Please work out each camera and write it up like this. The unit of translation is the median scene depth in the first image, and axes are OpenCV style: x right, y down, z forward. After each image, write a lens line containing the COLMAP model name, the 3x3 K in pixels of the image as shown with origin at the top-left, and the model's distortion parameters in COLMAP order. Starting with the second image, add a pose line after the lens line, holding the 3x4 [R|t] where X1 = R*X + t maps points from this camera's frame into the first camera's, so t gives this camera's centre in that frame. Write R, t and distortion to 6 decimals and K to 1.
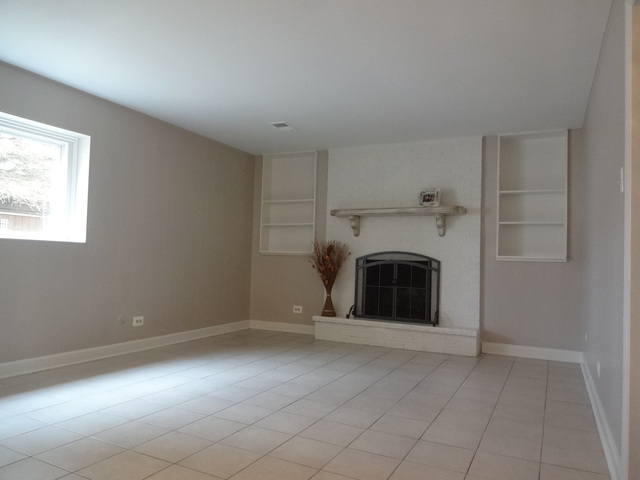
lens RADIAL K [[468.7, 0, 320.0], [0, 468.7, 240.0], [0, 0, 1]] dist [-0.004254, -0.003254]
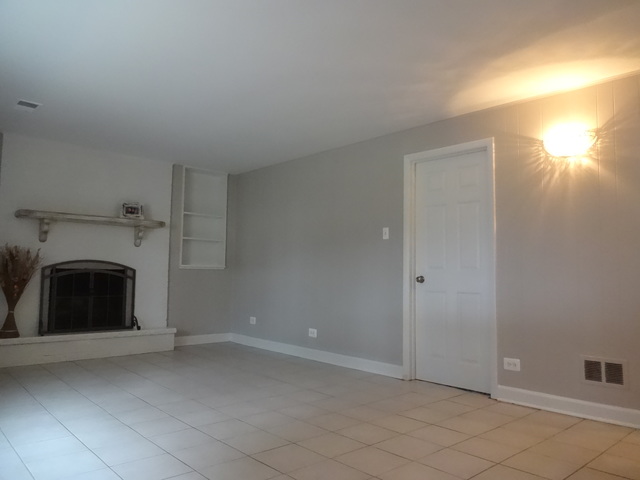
lens RADIAL K [[468.7, 0, 320.0], [0, 468.7, 240.0], [0, 0, 1]] dist [-0.004254, -0.003254]
pose [[0.363593, 0.046663, 0.930388, -0.594695], [-0.040316, 0.998597, -0.034329, -0.002980], [-0.930685, -0.025028, 0.364964, 0.210531]]
